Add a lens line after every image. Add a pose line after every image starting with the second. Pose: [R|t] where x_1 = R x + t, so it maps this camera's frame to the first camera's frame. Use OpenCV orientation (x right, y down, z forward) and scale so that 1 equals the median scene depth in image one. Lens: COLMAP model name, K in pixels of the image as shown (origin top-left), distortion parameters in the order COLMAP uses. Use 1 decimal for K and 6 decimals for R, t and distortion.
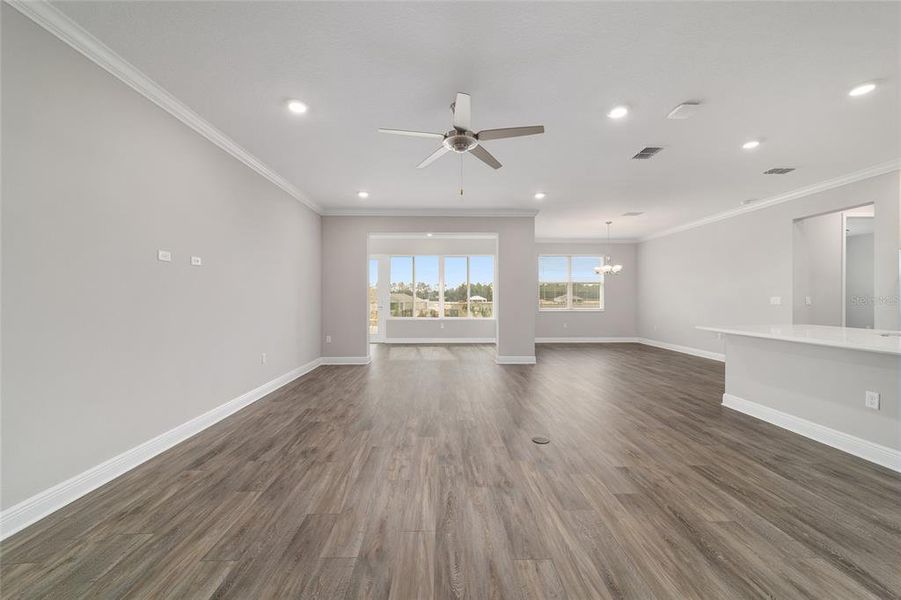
lens RADIAL K [[345.5, 0, 447.6], [0, 345.5, 300.0], [0, 0, 1]] dist [-0.018220, 0.008330]
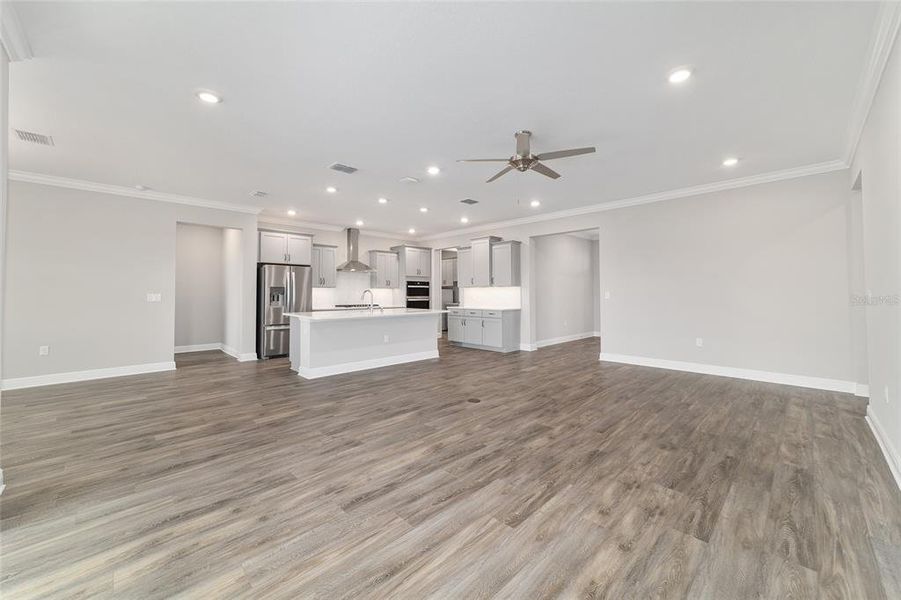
lens RADIAL K [[349.3, 0, 449.5], [0, 349.3, 297.5], [0, 0, 1]] dist [-0.019082, 0.007805]
pose [[-0.683612, -0.004043, 0.729834, -0.647861], [0.008202, 0.999879, 0.013222, -0.010478], [-0.729800, 0.015025, -0.683496, 1.982664]]
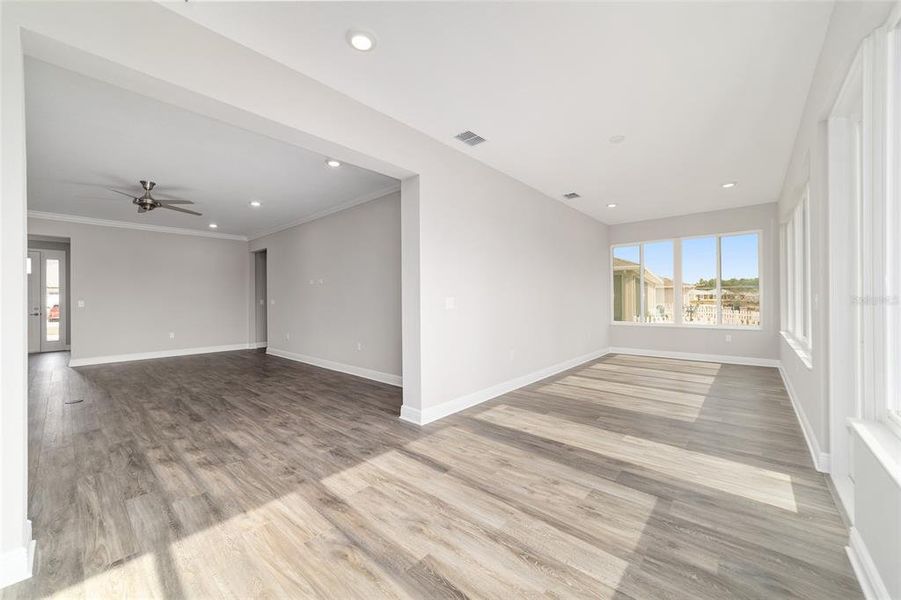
lens RADIAL K [[347.4, 0, 448.7], [0, 347.4, 297.2], [0, 0, 1]] dist [-0.016347, 0.008447]
pose [[-0.678101, 0.001443, -0.734967, 0.267060], [0.005707, 0.999978, -0.003302, -0.011198], [0.734947, -0.006434, -0.678094, 3.098459]]
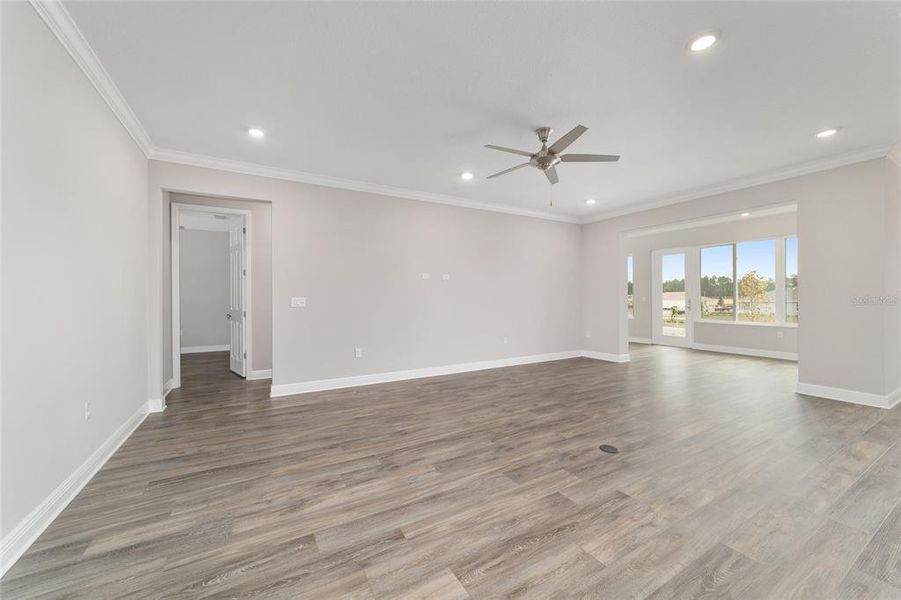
lens RADIAL K [[343.9, 0, 450.5], [0, 343.9, 300.0], [0, 0, 1]] dist [-0.018434, 0.008333]
pose [[0.484876, 0.003007, -0.874578, 0.872013], [0.000691, 0.999992, 0.003821, -0.002195], [0.874582, -0.002457, 0.484871, 0.170720]]
